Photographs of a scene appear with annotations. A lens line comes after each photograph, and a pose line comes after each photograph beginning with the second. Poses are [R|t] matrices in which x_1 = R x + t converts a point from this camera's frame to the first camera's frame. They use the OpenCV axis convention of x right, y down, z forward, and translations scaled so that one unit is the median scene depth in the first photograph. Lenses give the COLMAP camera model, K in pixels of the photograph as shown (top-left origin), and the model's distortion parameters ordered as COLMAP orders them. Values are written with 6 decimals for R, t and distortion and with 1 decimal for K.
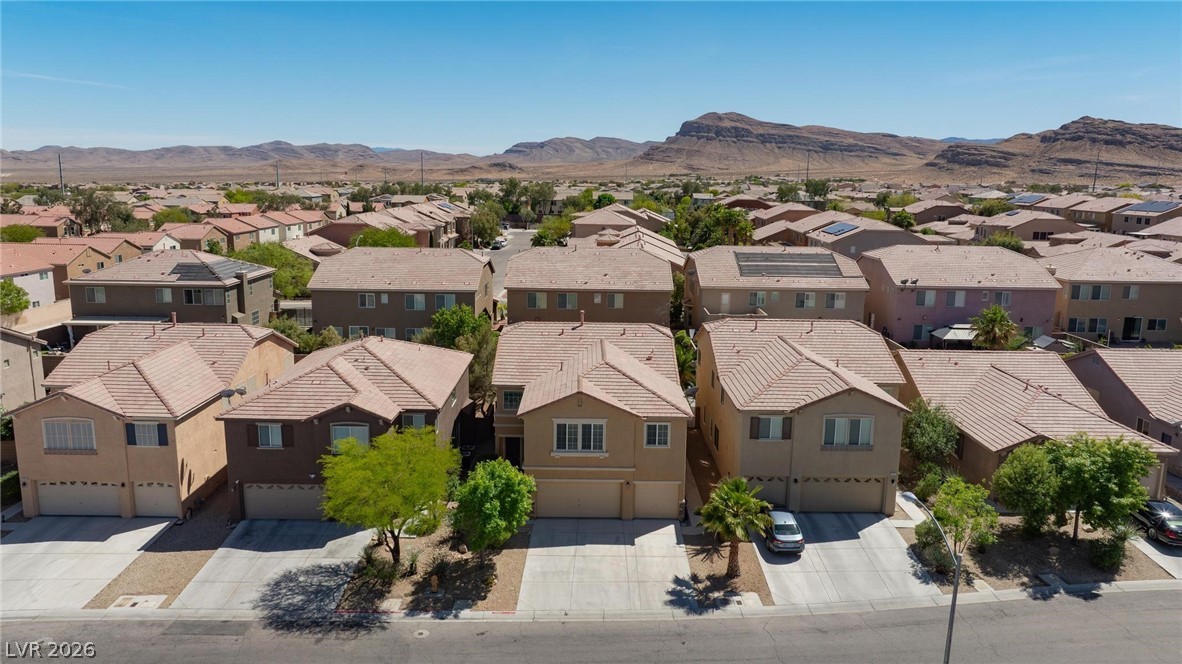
lens RADIAL K [[834.3, 0, 596.9], [0, 834.3, 328.5], [0, 0, 1]] dist [-0.018808, 0.001473]
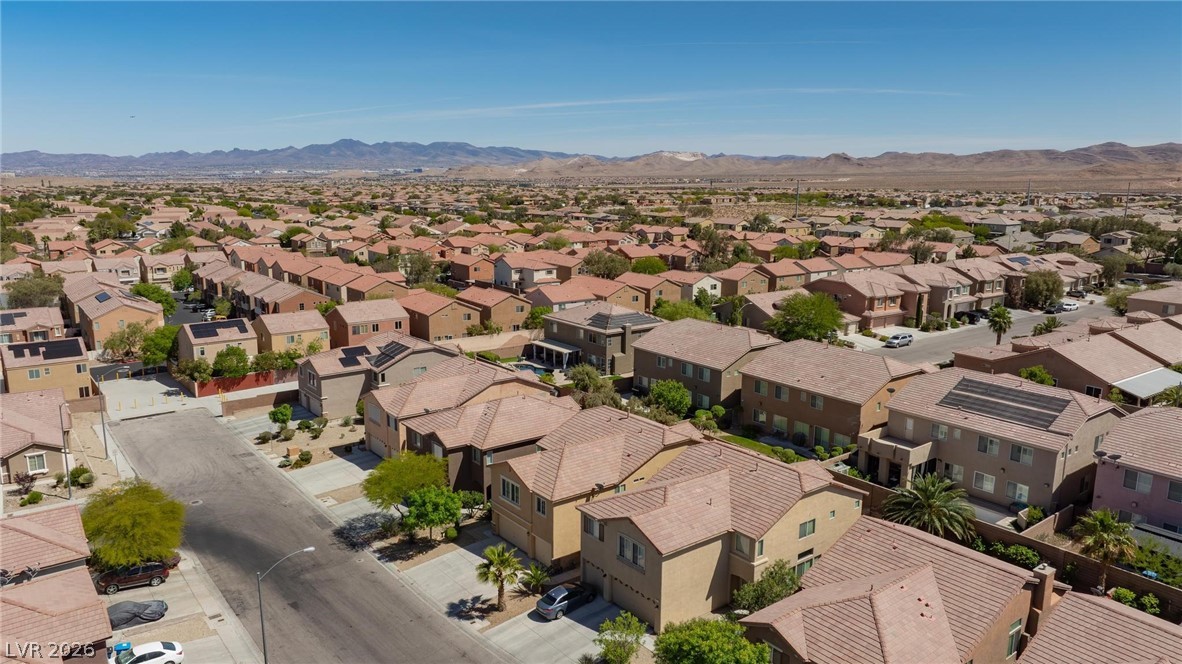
lens RADIAL K [[834.3, 0, 596.9], [0, 834.3, 328.5], [0, 0, 1]] dist [-0.018808, 0.001473]
pose [[0.610477, 0.142430, -0.779122, 0.645568], [-0.143967, 0.987266, 0.067676, -0.151848], [0.778840, 0.070853, 0.623208, 0.090851]]
